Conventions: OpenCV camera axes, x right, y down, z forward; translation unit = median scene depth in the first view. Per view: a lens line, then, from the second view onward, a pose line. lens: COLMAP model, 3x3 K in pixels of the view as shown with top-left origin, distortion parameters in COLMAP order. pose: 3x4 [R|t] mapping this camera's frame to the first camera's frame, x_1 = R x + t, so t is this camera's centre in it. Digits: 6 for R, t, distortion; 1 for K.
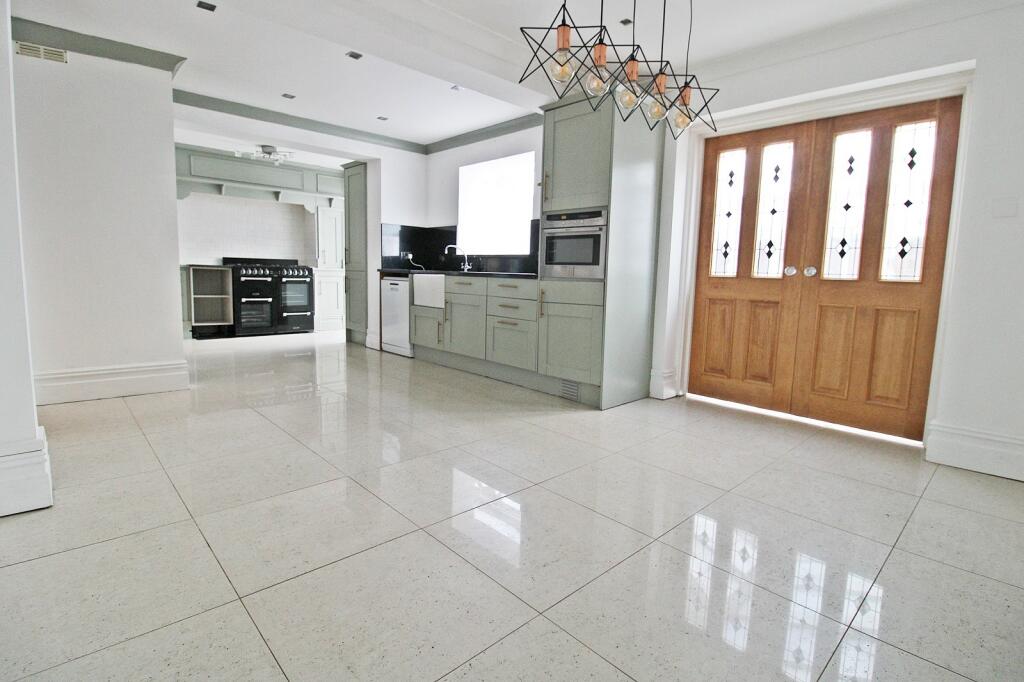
lens RADIAL K [[500.5, 0, 515.3], [0, 500.5, 326.2], [0, 0, 1]] dist [-0.000012, -0.012224]
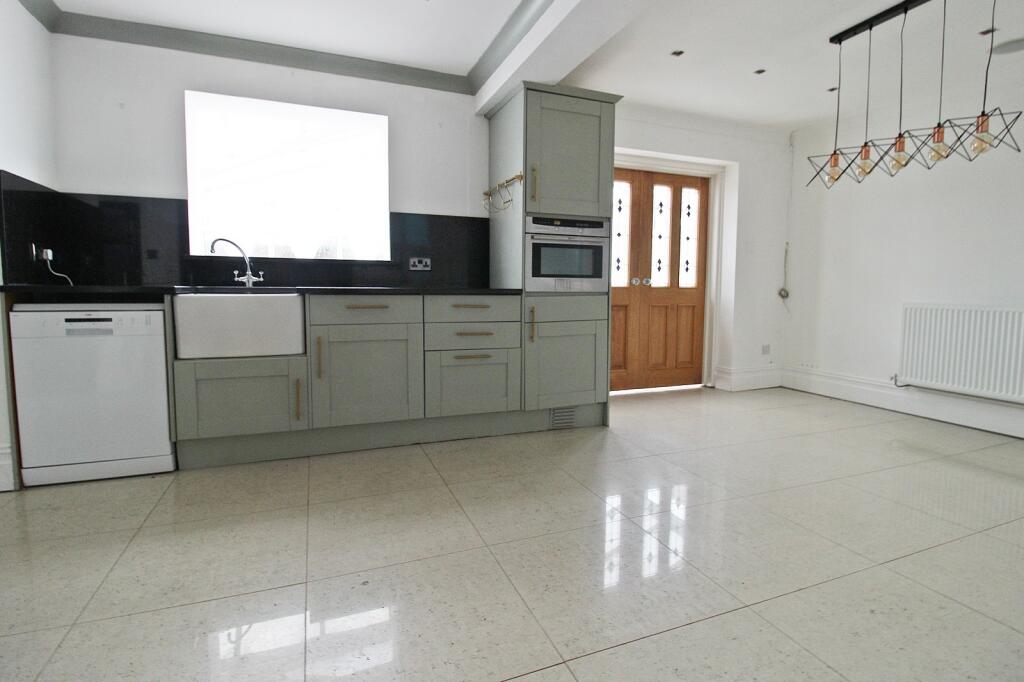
lens RADIAL K [[500.5, 0, 515.3], [0, 500.5, 326.2], [0, 0, 1]] dist [-0.000012, -0.012224]
pose [[0.368488, -0.095909, 0.924672, -0.520422], [0.103739, 0.992694, 0.061624, -0.069836], [-0.923826, 0.073217, 0.375745, 0.524134]]
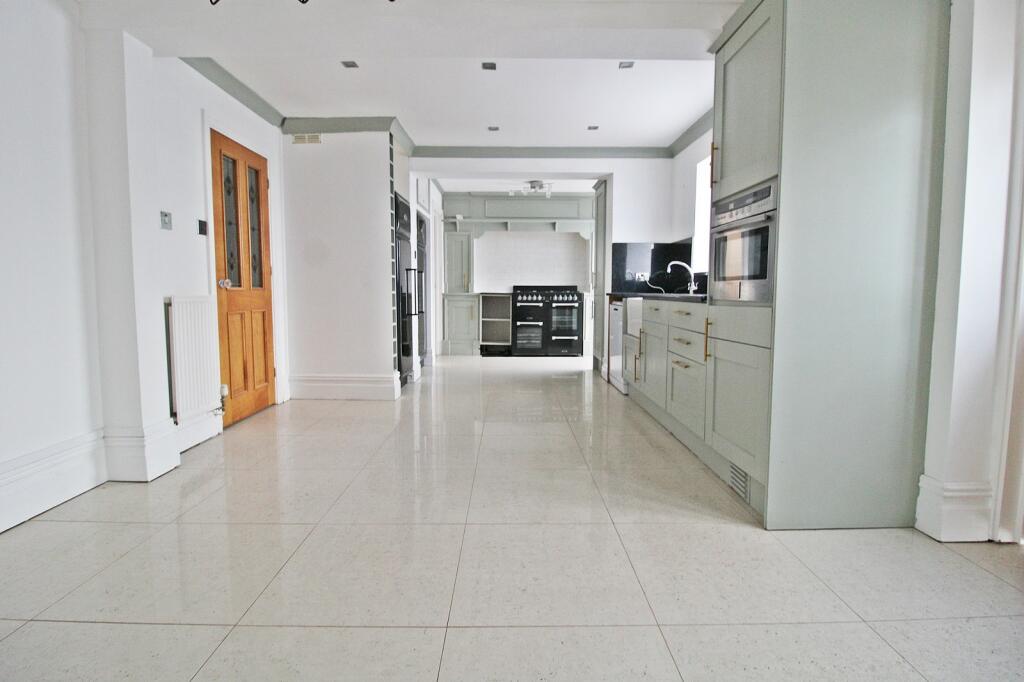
lens RADIAL K [[486.1, 0, 513.8], [0, 486.1, 328.9], [0, 0, 1]] dist [-0.001080, -0.000351]
pose [[0.732899, 0.027300, -0.679790, 0.222223], [-0.055340, 0.998276, -0.019574, -0.023317], [0.678083, 0.051965, 0.733146, 0.254001]]
